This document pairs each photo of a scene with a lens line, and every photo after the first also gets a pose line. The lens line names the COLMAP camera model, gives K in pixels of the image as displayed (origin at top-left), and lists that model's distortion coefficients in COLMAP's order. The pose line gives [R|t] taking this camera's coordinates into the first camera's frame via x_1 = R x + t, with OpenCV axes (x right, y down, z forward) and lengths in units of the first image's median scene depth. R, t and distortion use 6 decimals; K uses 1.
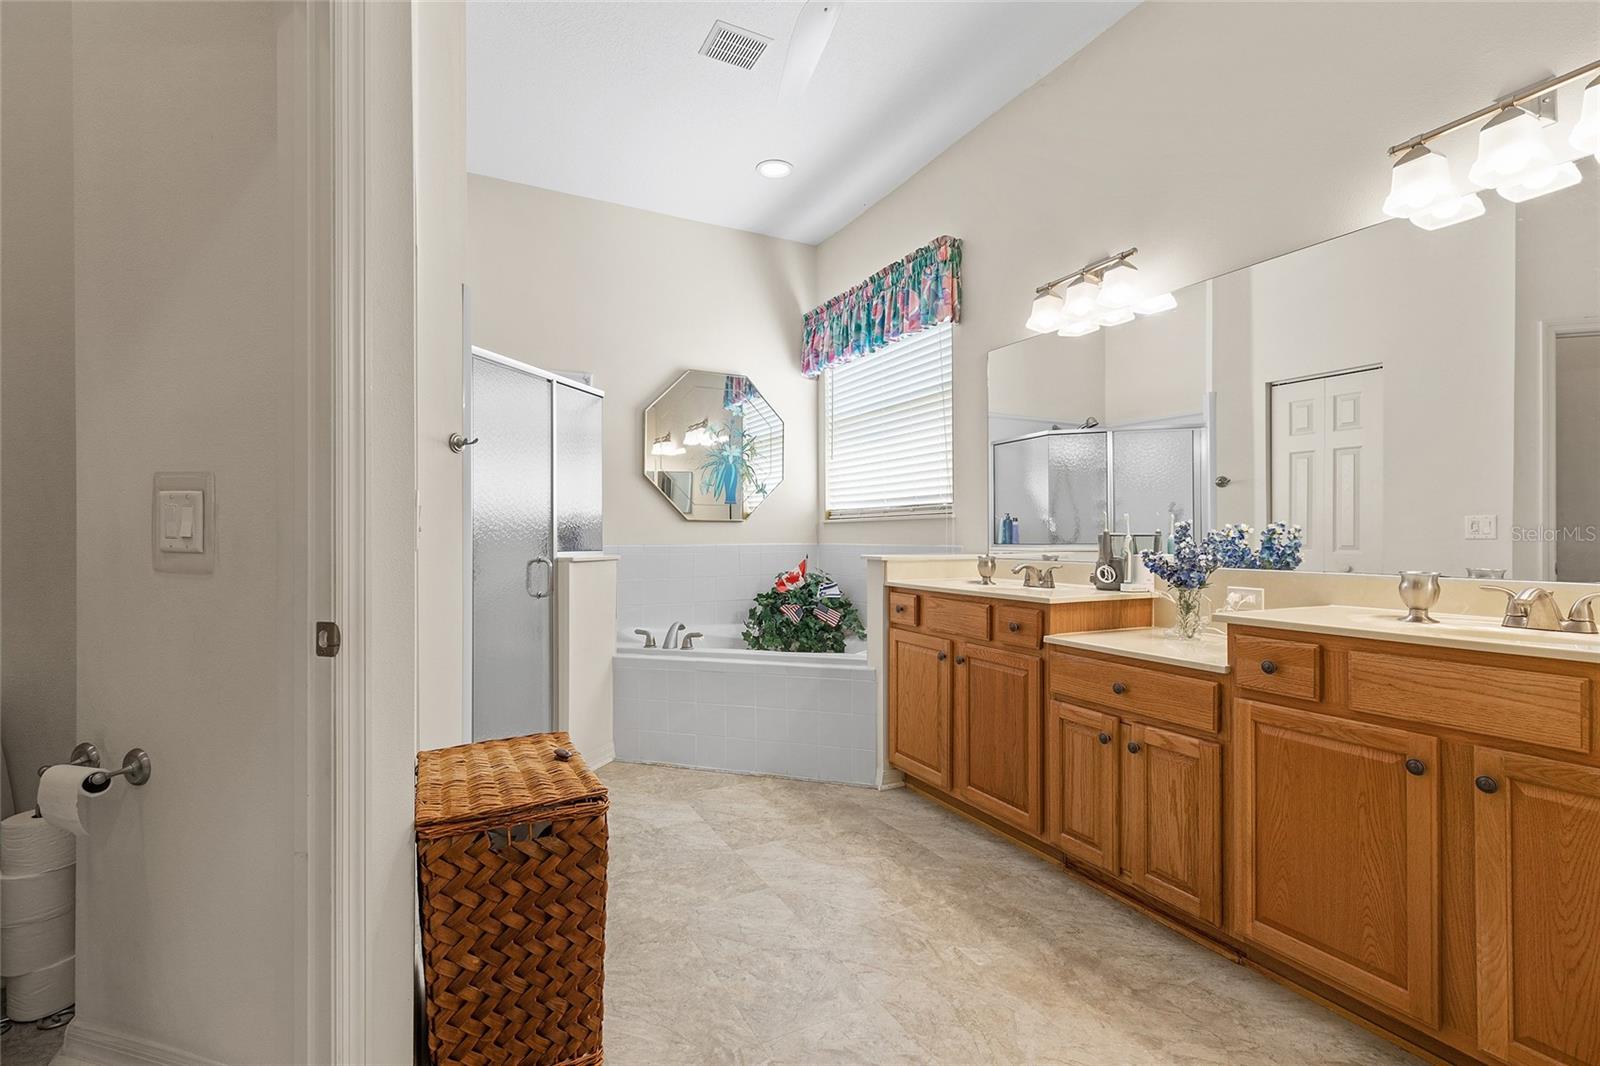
lens RADIAL K [[717.7, 0, 778.5], [0, 717.7, 538.4], [0, 0, 1]] dist [0.006438, -0.000199]
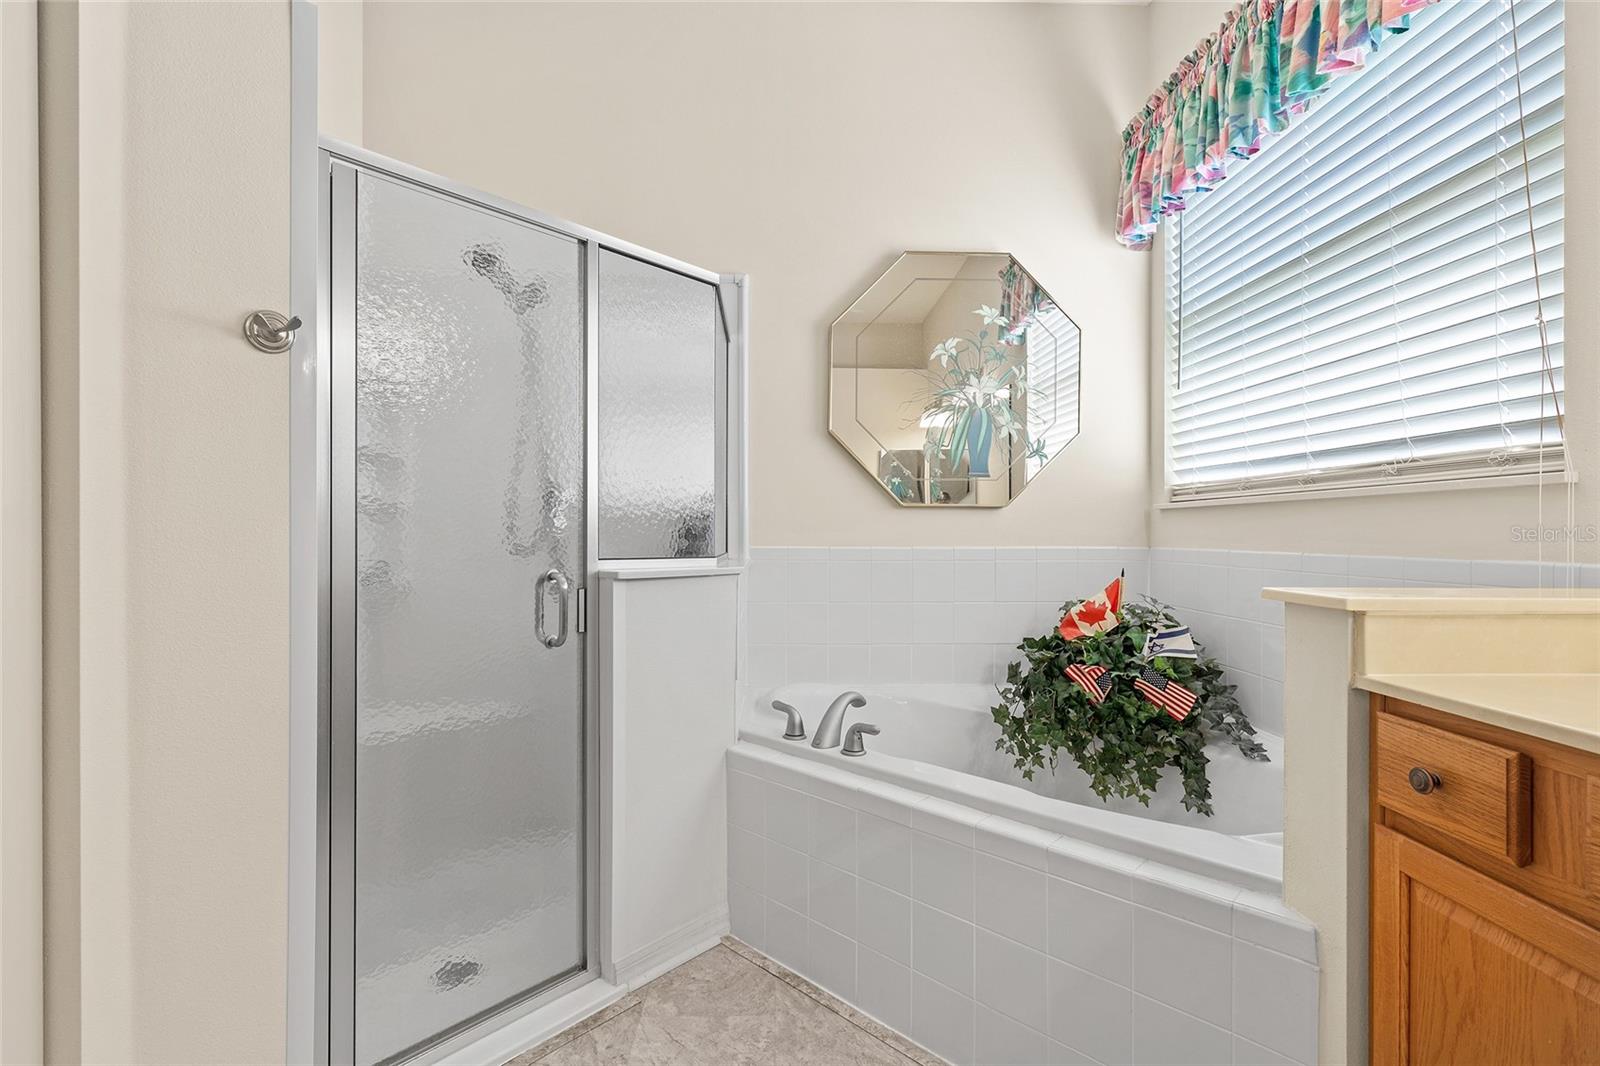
lens RADIAL K [[717.7, 0, 796.5], [0, 717.7, 529.4], [0, 0, 1]] dist [0.006438, -0.000199]
pose [[0.913687, 0.004371, -0.406396, 0.046636], [-0.006696, 0.999968, -0.004298, -0.003077], [0.406364, 0.006648, 0.913687, 0.567569]]
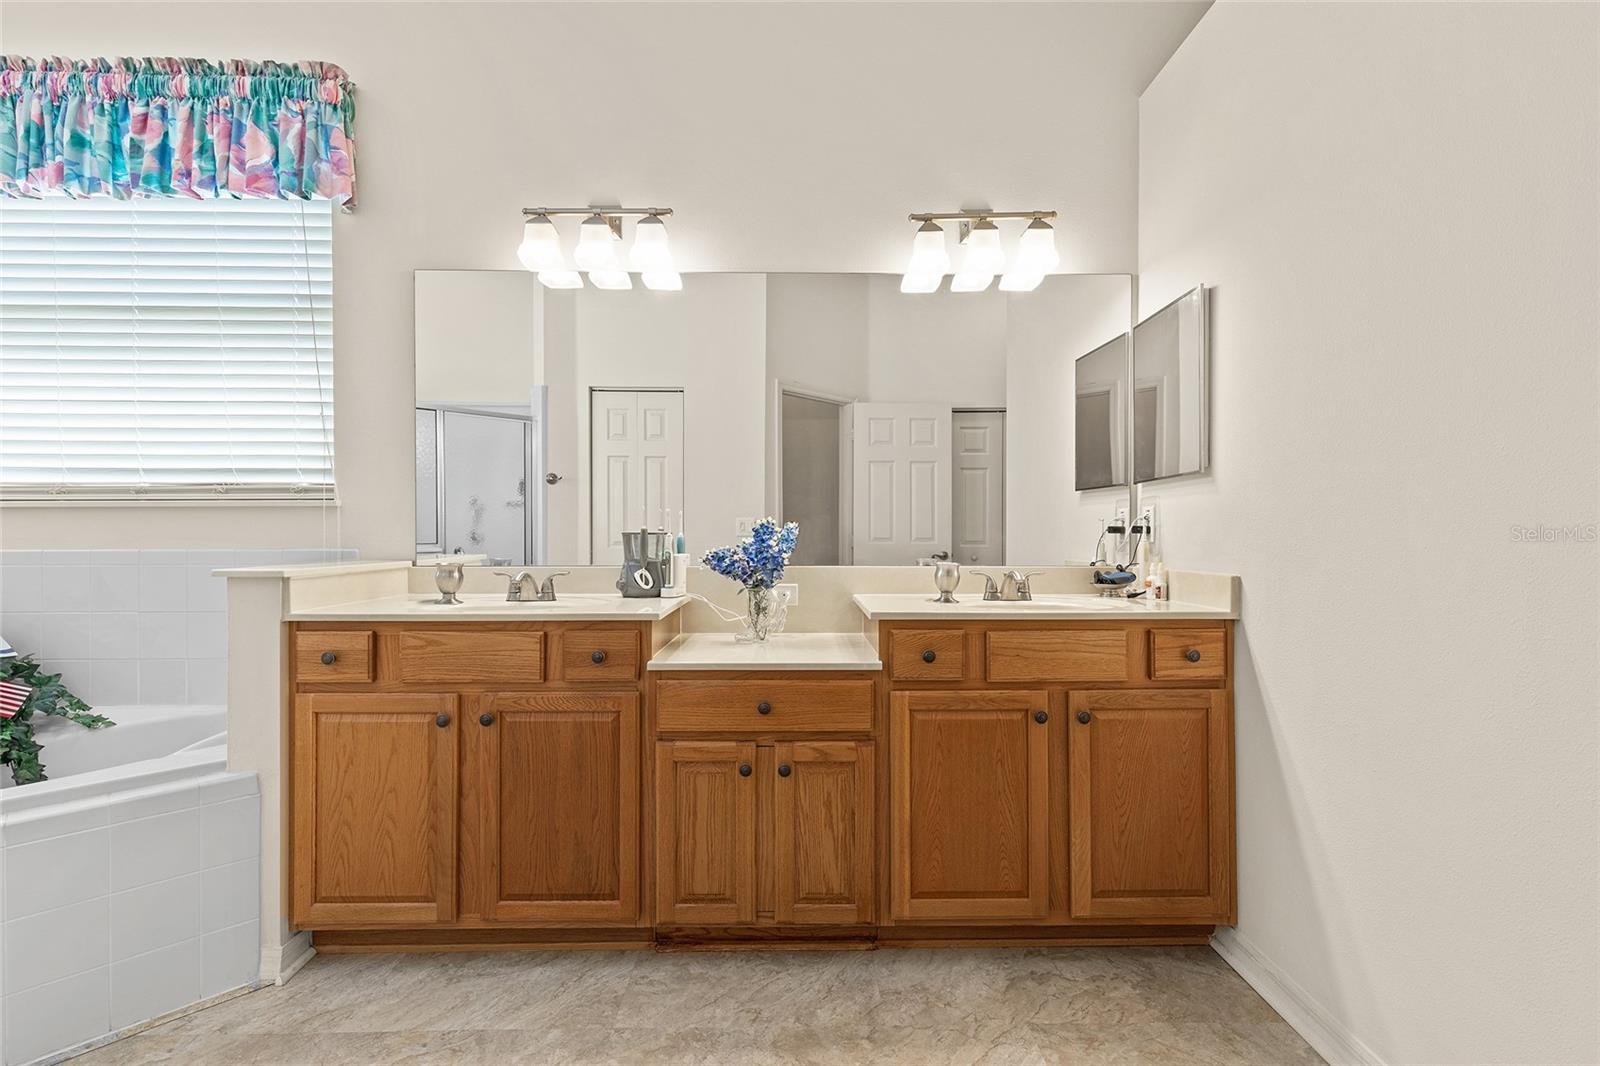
lens RADIAL K [[717.7, 0, 796.0], [0, 717.7, 539.9], [0, 0, 1]] dist [0.006438, -0.000199]
pose [[0.426067, -0.009061, 0.904646, -0.185623], [0.003846, 0.999959, 0.008205, -0.002152], [-0.904683, -0.000016, 0.426084, 0.368091]]
